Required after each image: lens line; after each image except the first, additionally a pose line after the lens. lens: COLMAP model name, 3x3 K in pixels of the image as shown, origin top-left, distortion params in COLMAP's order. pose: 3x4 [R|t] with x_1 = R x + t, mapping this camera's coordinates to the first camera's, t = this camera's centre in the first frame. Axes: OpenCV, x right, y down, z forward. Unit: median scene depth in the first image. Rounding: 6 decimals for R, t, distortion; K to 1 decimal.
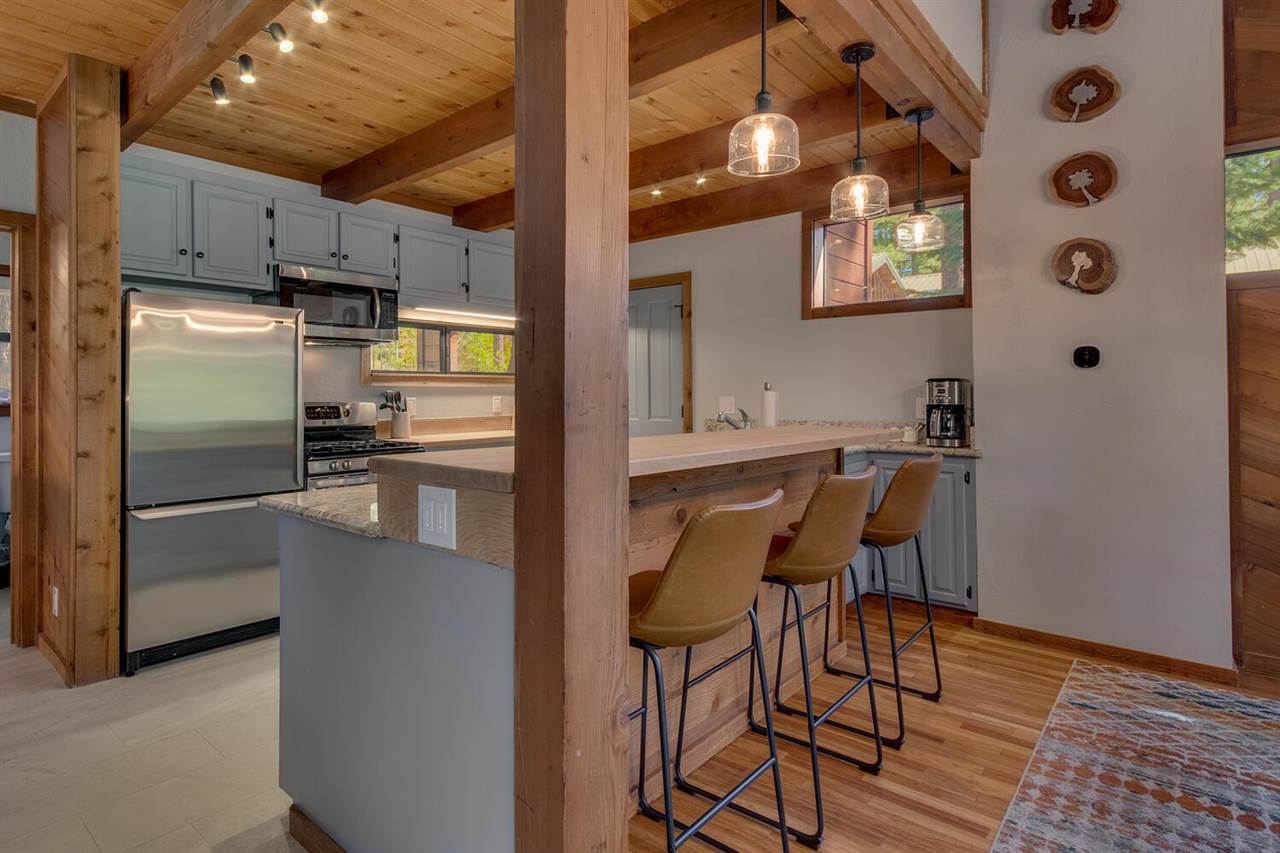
lens RADIAL K [[658.4, 0, 603.9], [0, 658.4, 392.1], [0, 0, 1]] dist [-0.001537, 0.000432]
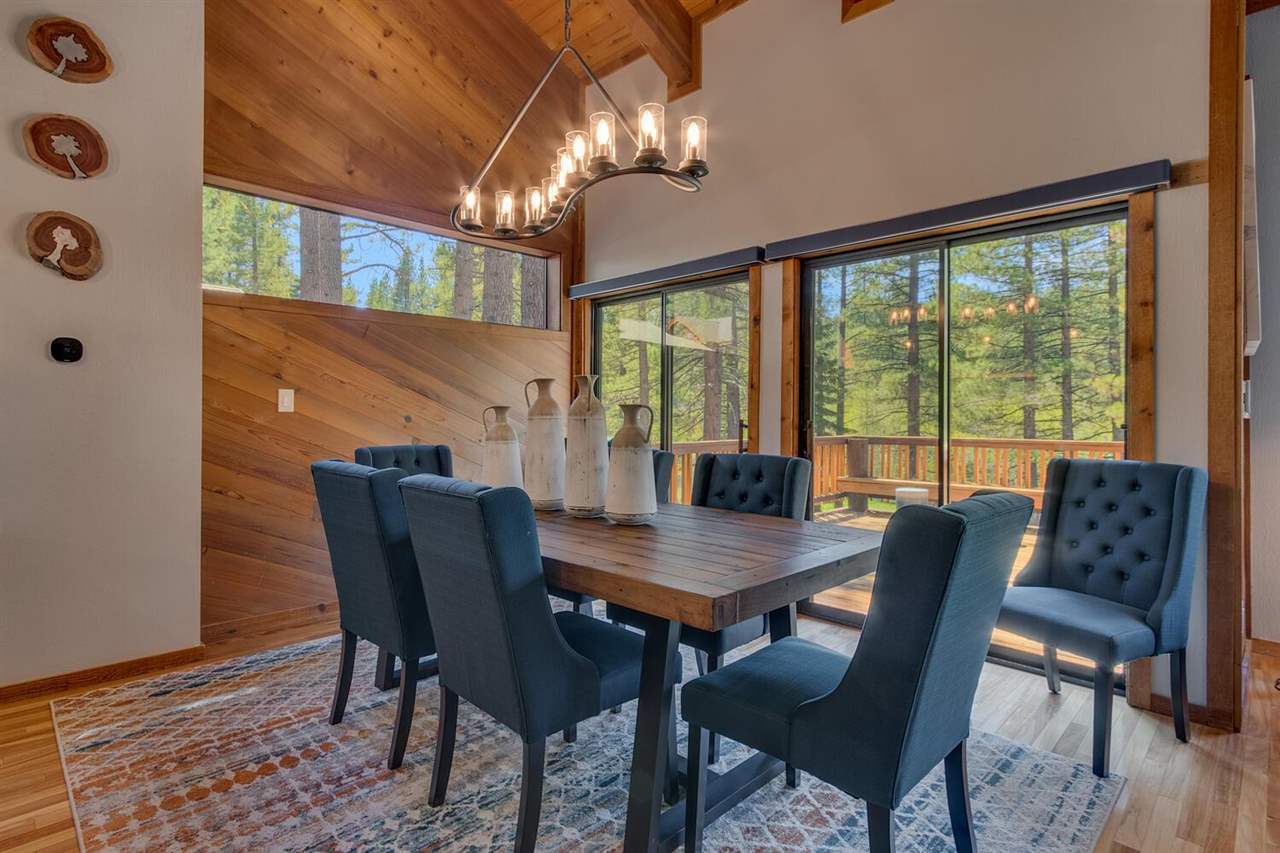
lens RADIAL K [[643.7, 0, 603.4], [0, 643.7, 408.1], [0, 0, 1]] dist [-0.000272, -0.000590]
pose [[0.091160, 0.010887, 0.995777, -0.058715], [-0.012103, 0.999879, -0.009824, 0.026051], [-0.995763, -0.011156, 0.091280, 0.229649]]
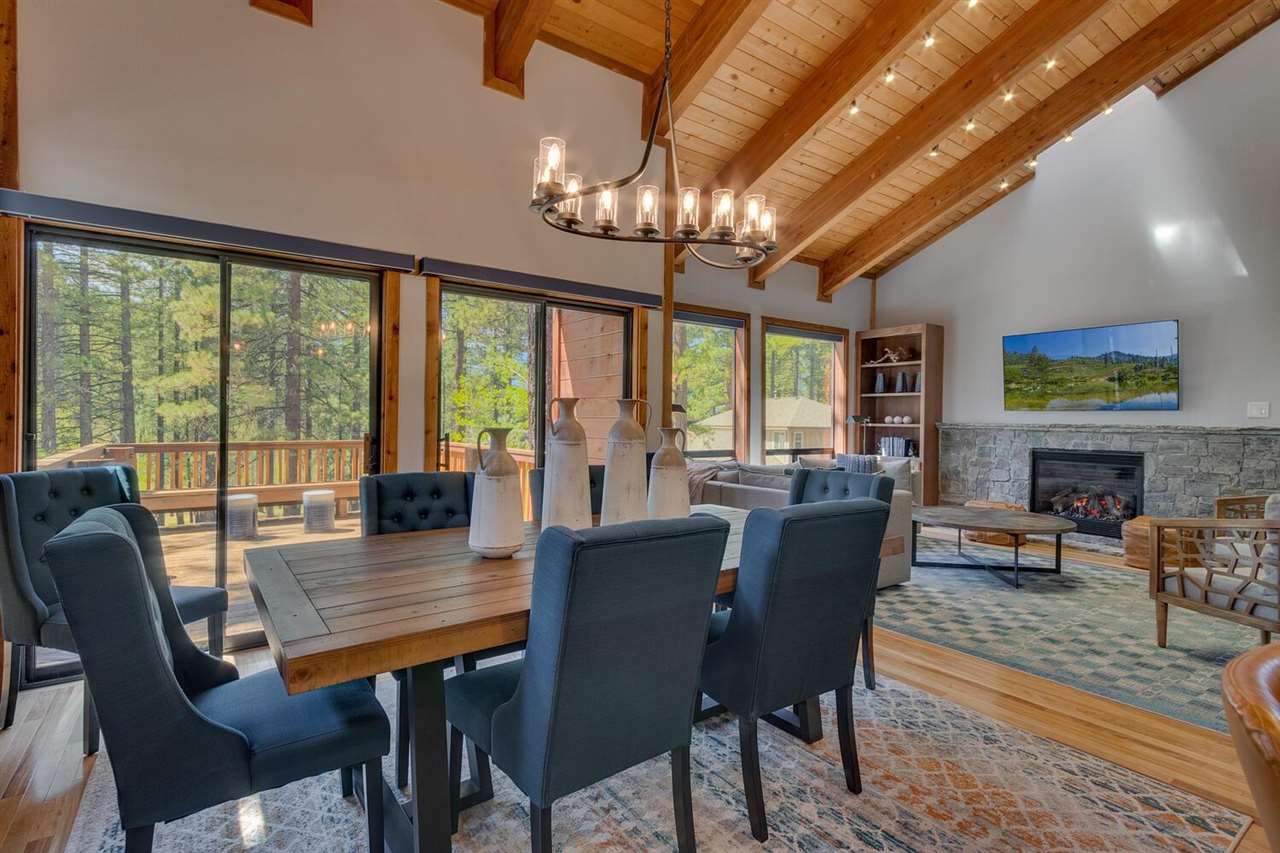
lens RADIAL K [[599.9, 0, 609.4], [0, 599.9, 418.9], [0, 0, 1]] dist [-0.003595, -0.000272]
pose [[-0.968450, -0.009815, 0.249014, 0.591328], [-0.011256, 0.999927, -0.004365, 0.006145], [-0.248953, -0.007031, -0.968490, 1.087324]]
